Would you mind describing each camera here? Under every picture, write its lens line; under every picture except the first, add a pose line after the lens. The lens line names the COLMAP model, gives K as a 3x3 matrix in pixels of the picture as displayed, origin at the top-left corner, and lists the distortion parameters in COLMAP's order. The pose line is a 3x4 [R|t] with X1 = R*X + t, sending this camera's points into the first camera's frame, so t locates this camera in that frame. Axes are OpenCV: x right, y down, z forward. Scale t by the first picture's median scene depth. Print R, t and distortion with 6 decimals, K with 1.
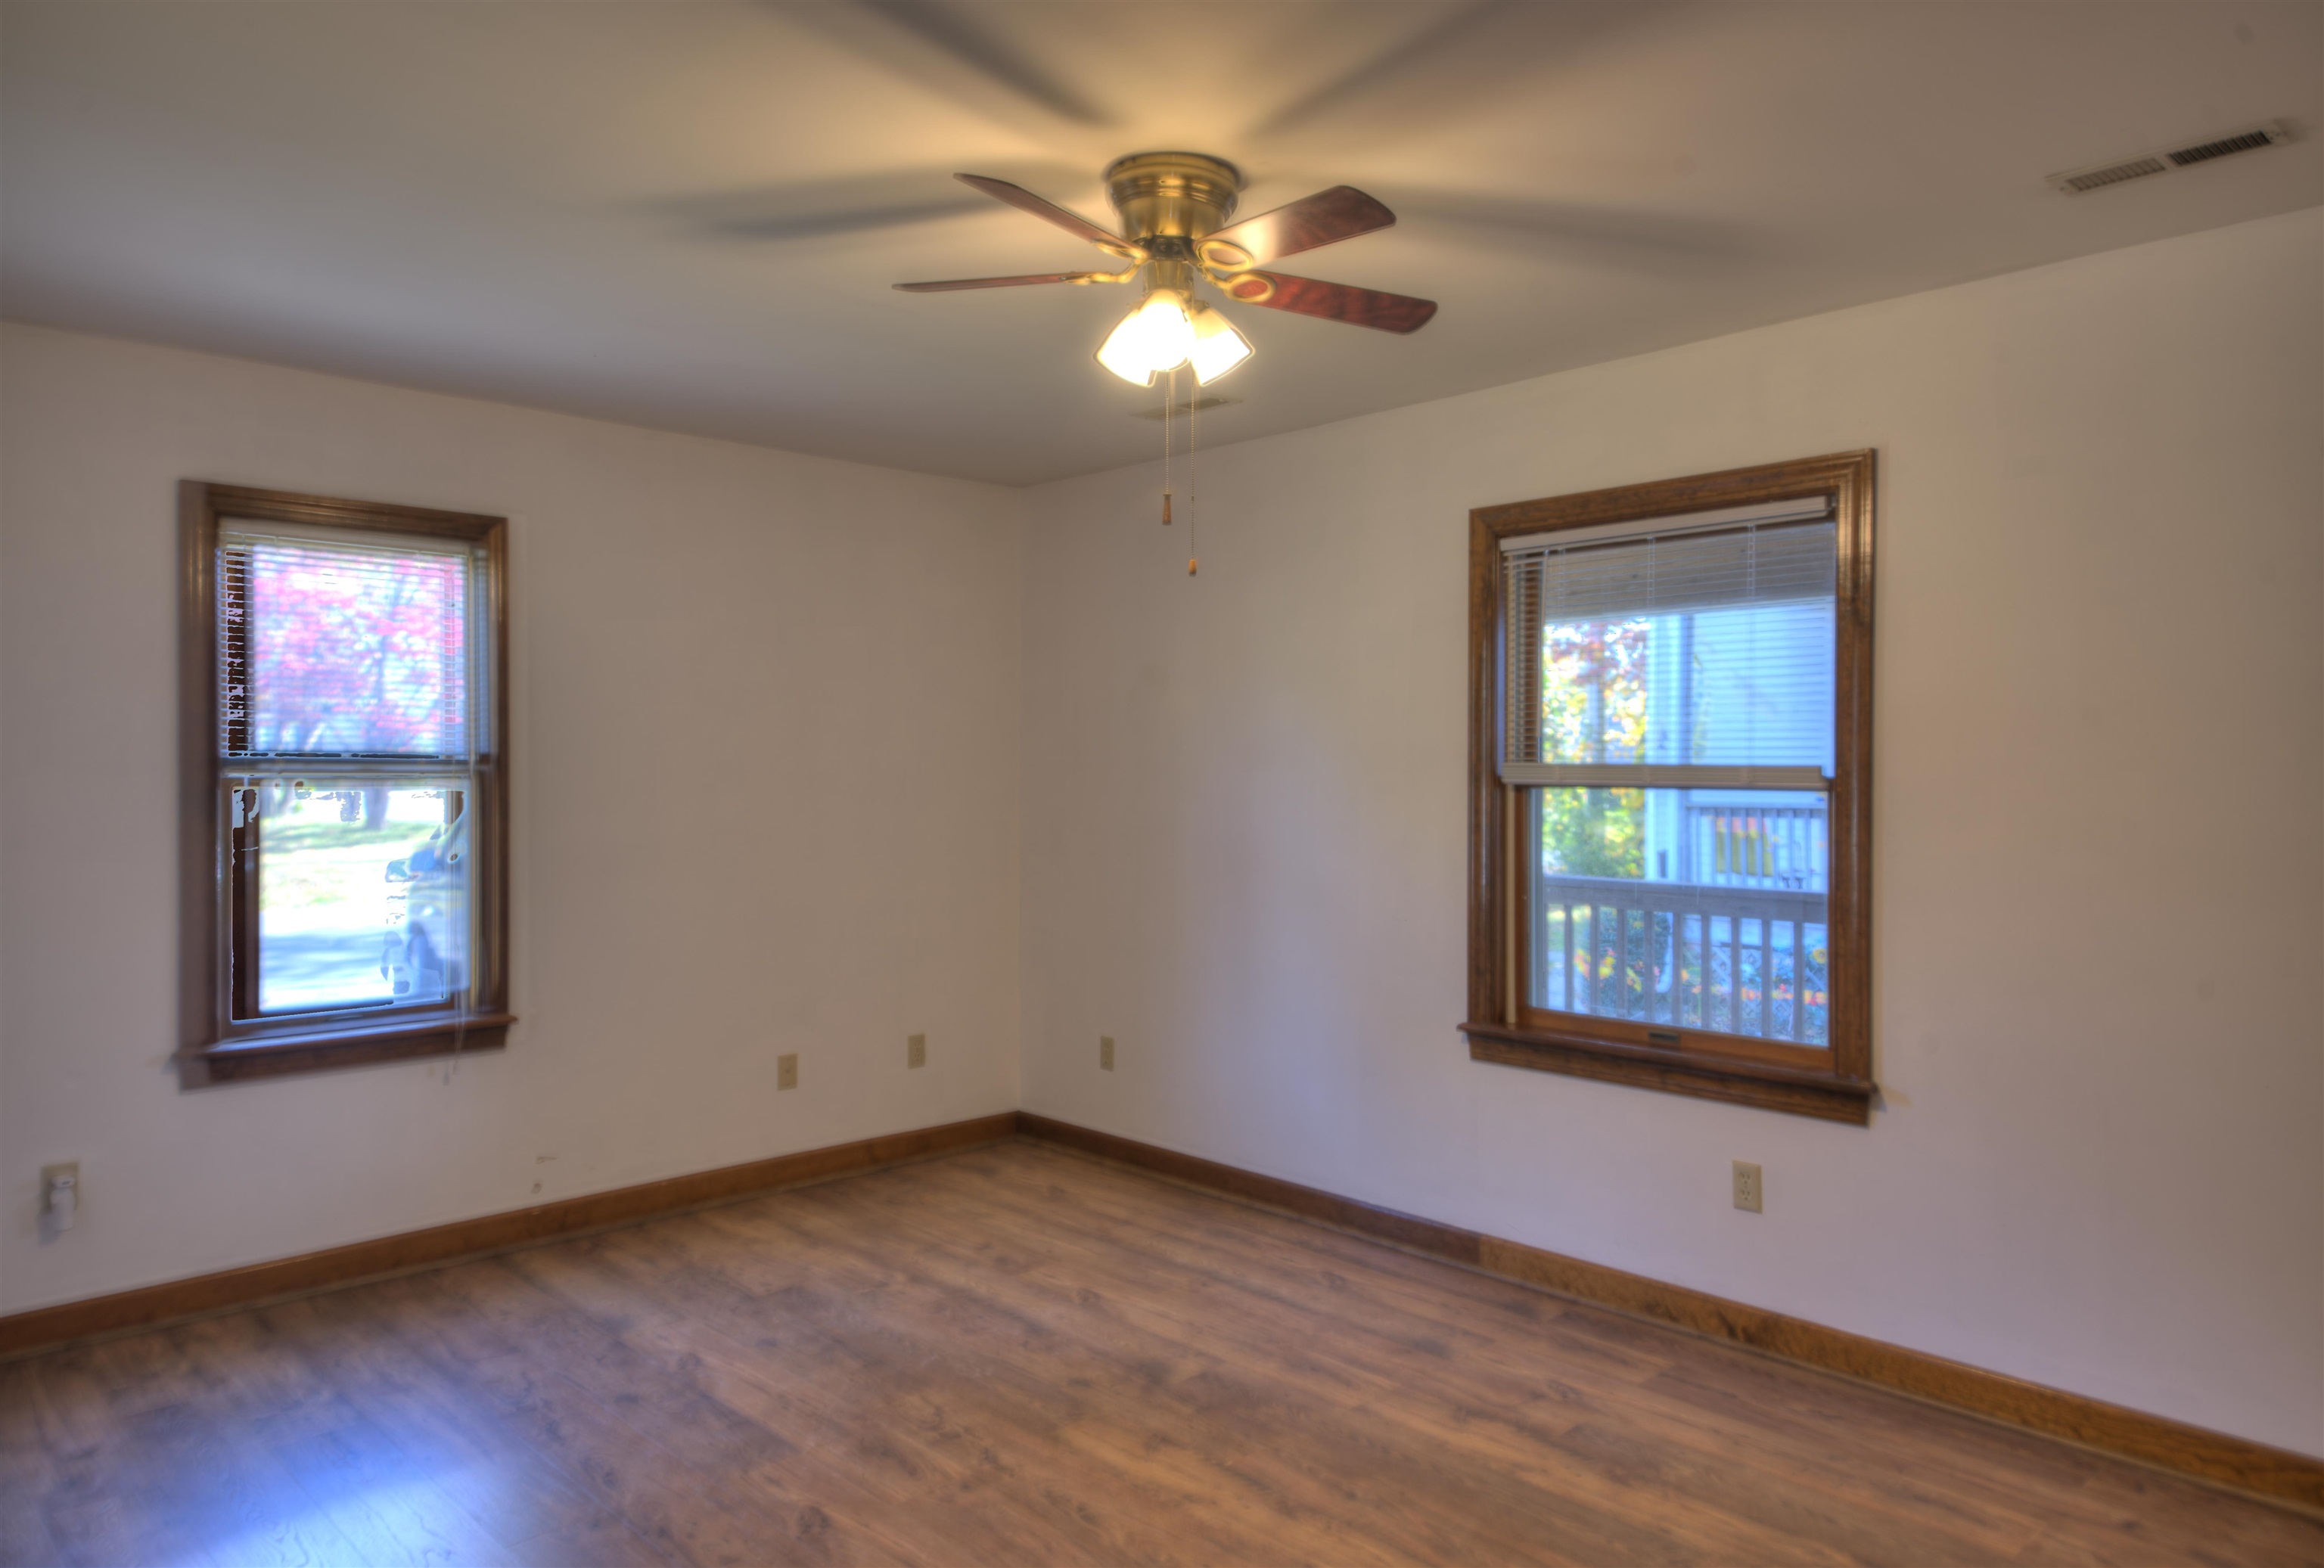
lens RADIAL K [[1517.5, 0, 1176.0], [0, 1517.5, 781.4], [0, 0, 1]] dist [0.074745, -0.046203]
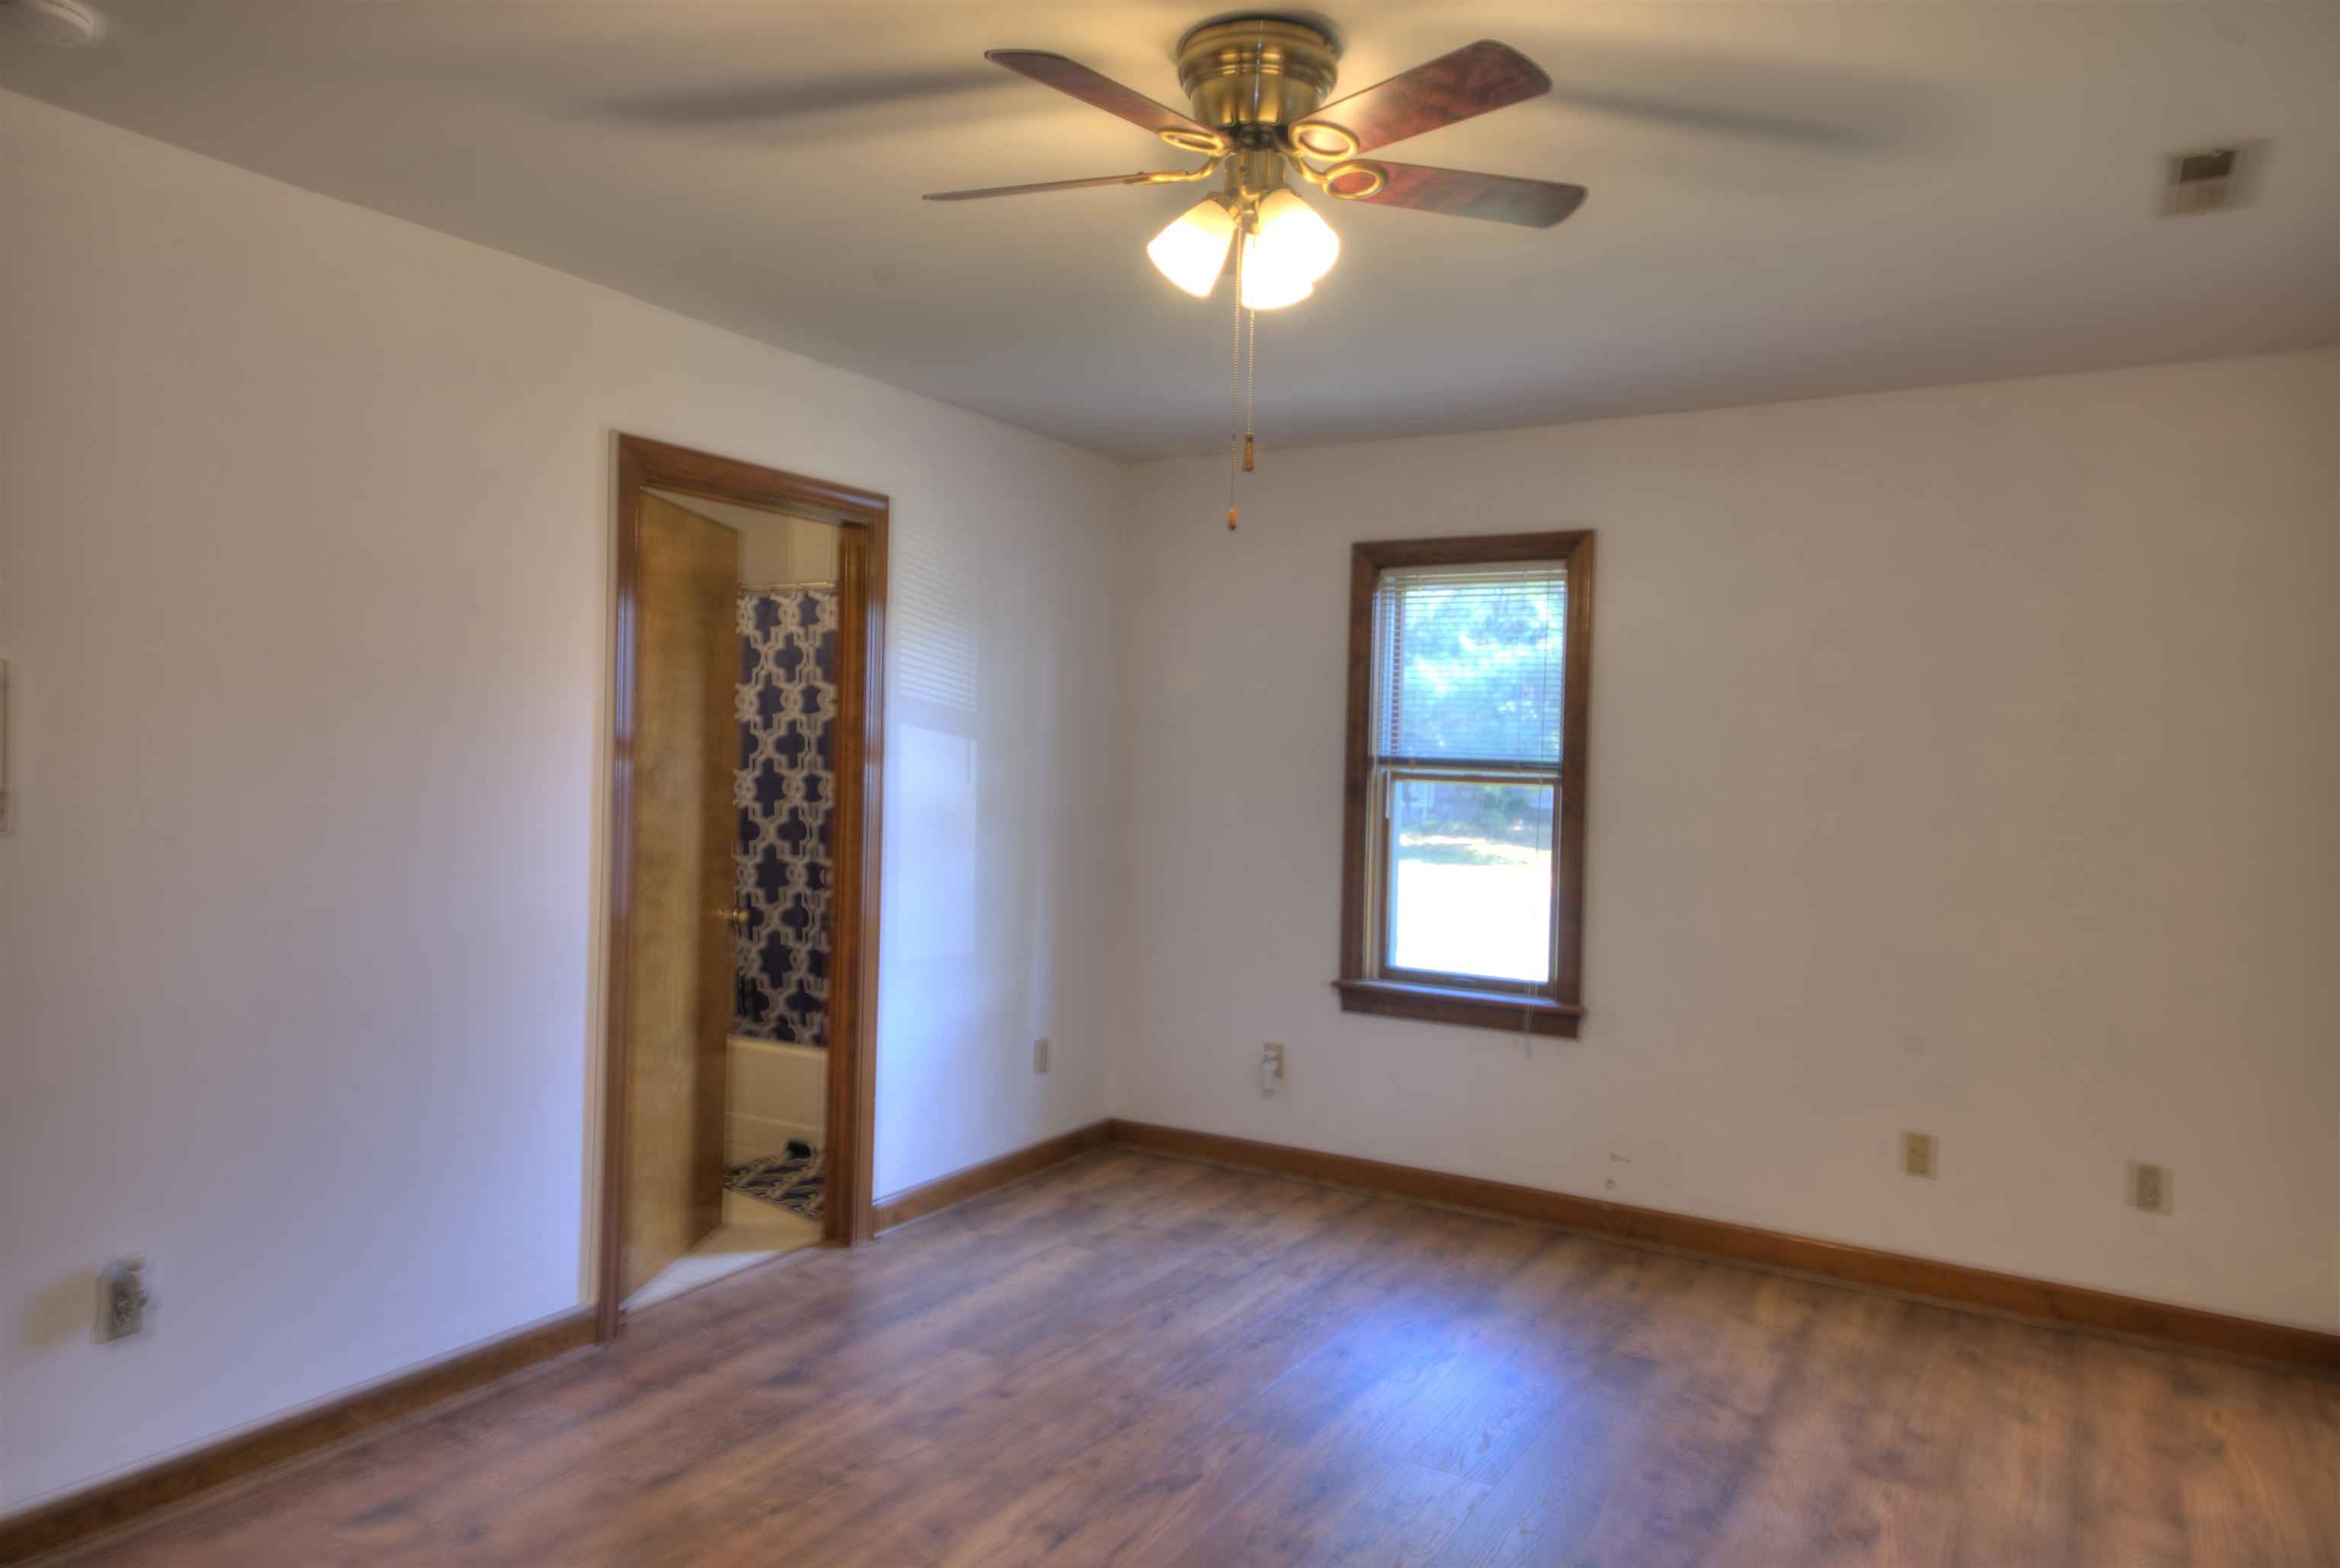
lens RADIAL K [[1501.5, 0, 1166.1], [0, 1501.5, 777.0], [0, 0, 1]] dist [0.076400, -0.060052]
pose [[0.271630, 0.019493, -0.962204, 0.599129], [-0.035227, 0.999326, 0.010301, -0.006287], [0.961757, 0.031098, 0.272133, 0.564323]]
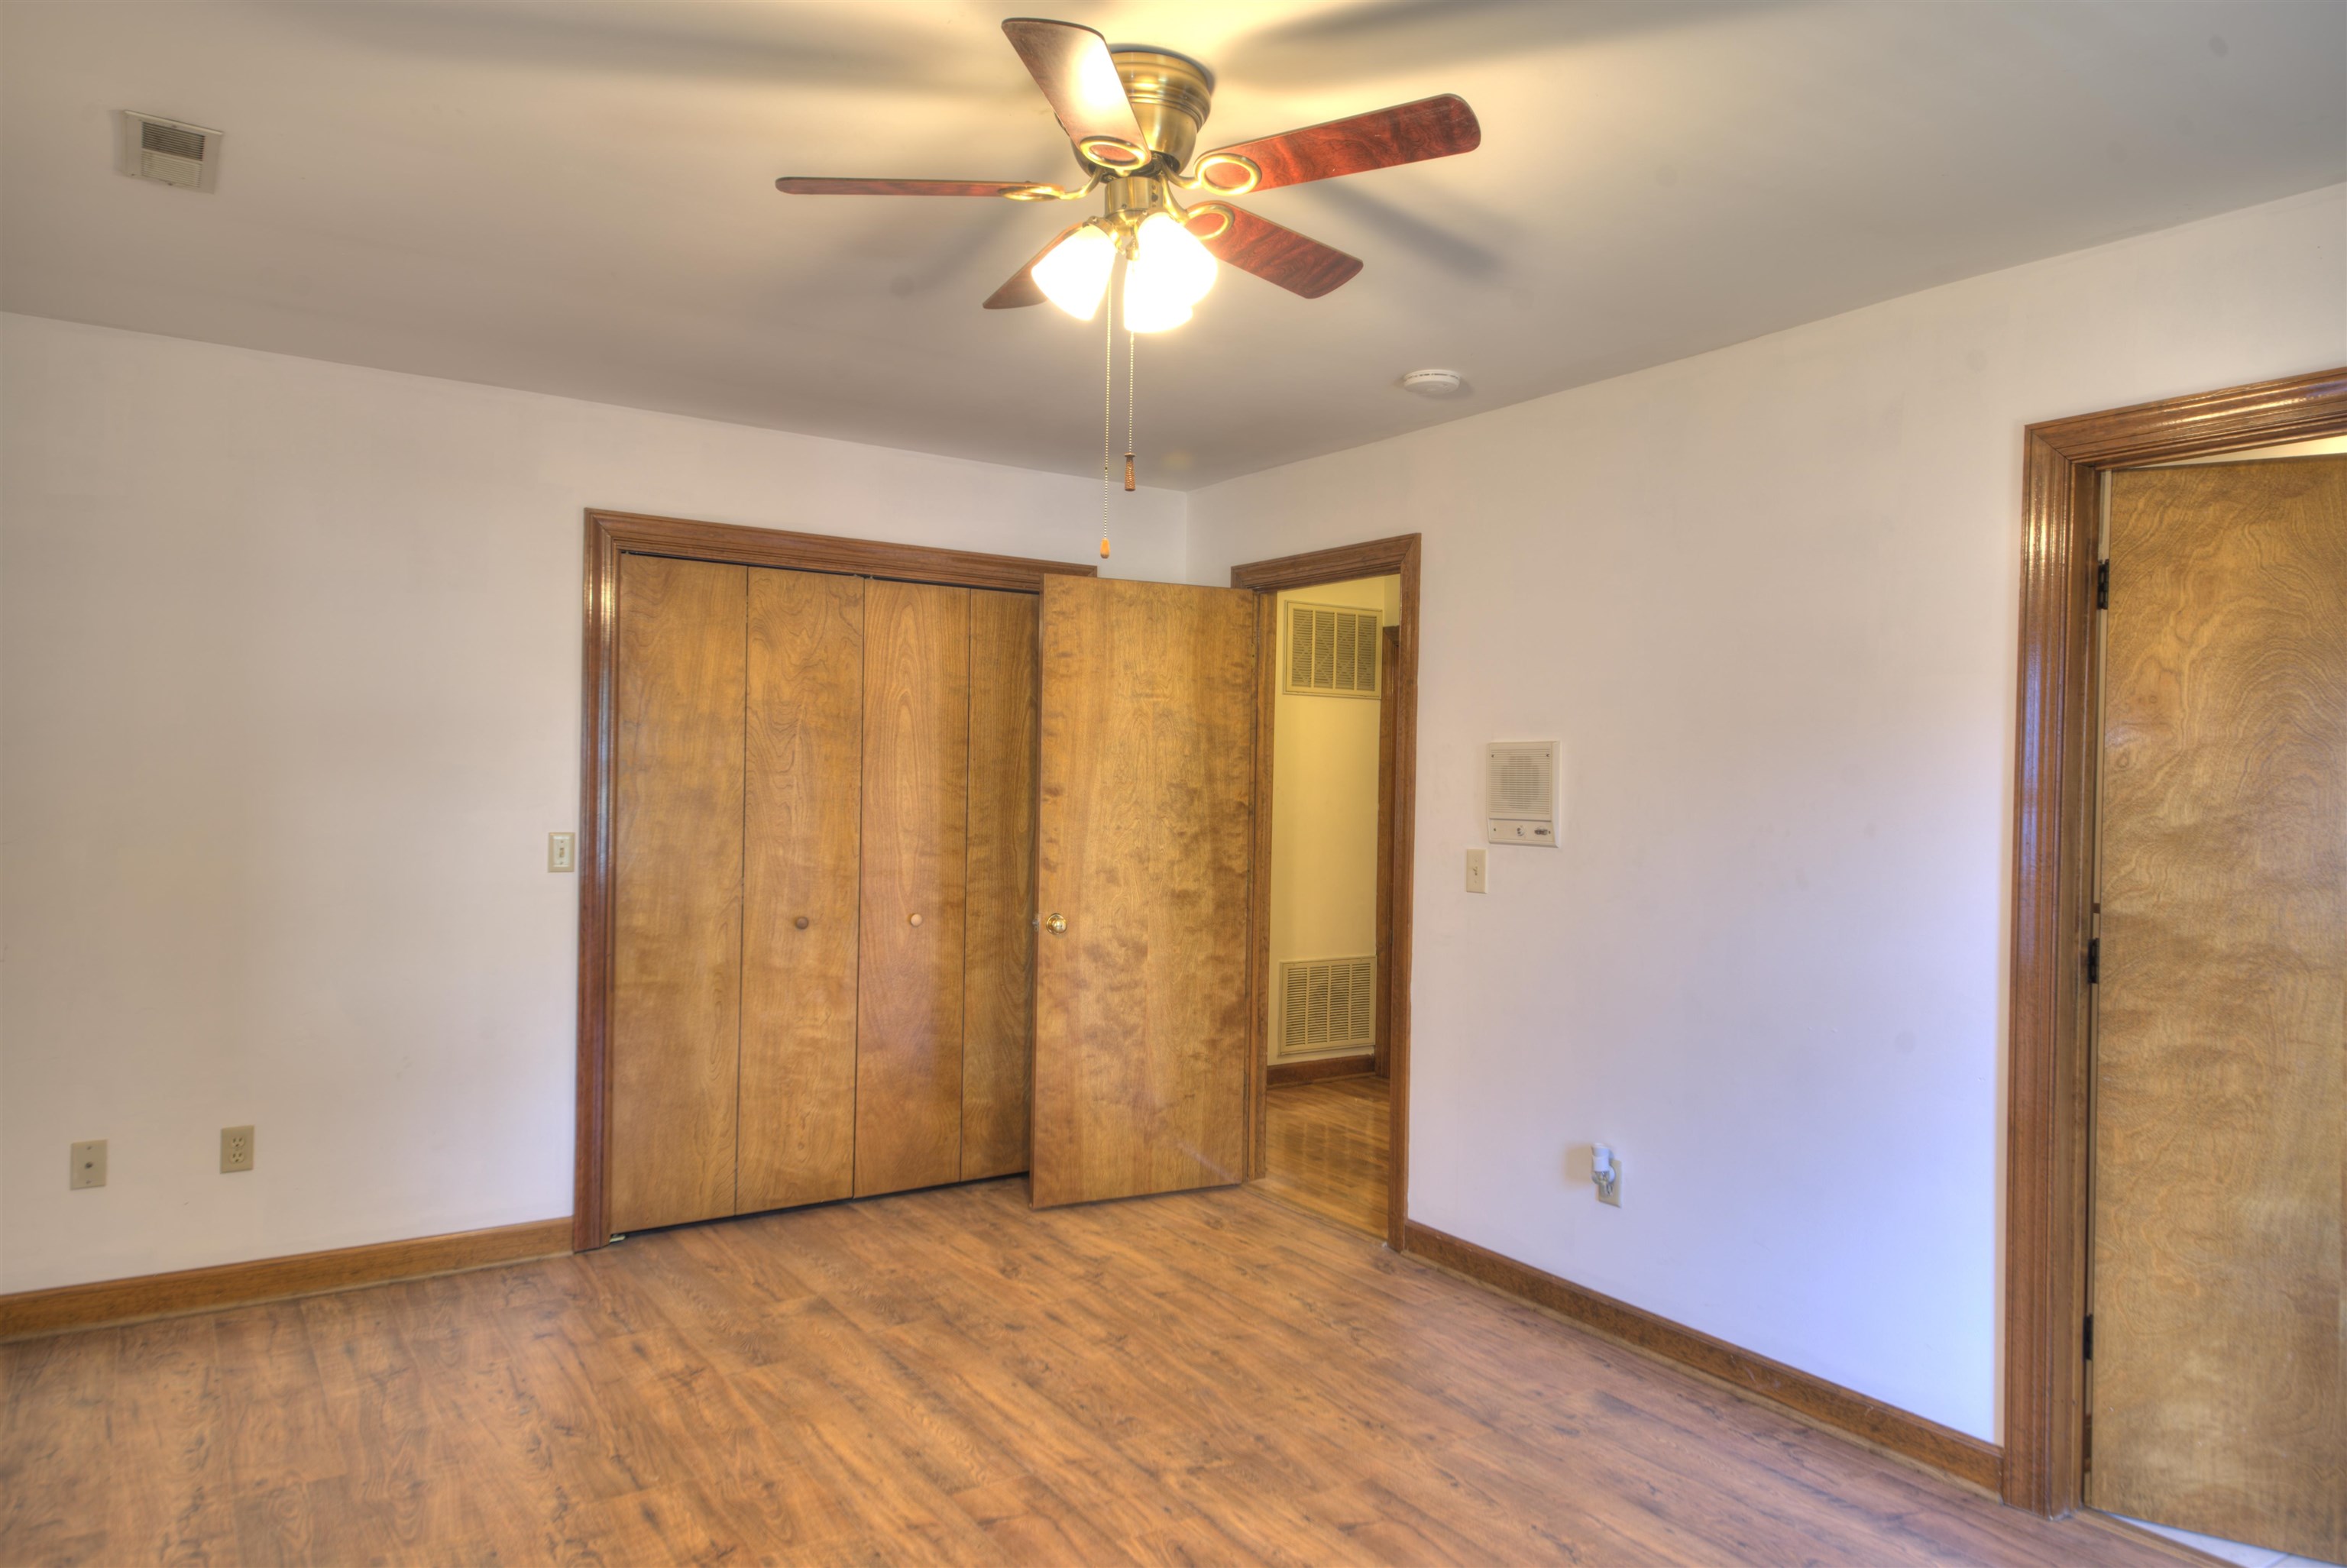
lens RADIAL K [[1505.9, 0, 1169.5], [0, 1505.9, 777.0], [0, 0, 1]] dist [0.076400, -0.060052]
pose [[-0.984447, -0.020408, 0.174494, -0.136264], [-0.018554, 0.999753, 0.012249, -0.014243], [-0.174700, 0.008821, -0.984582, 1.404538]]
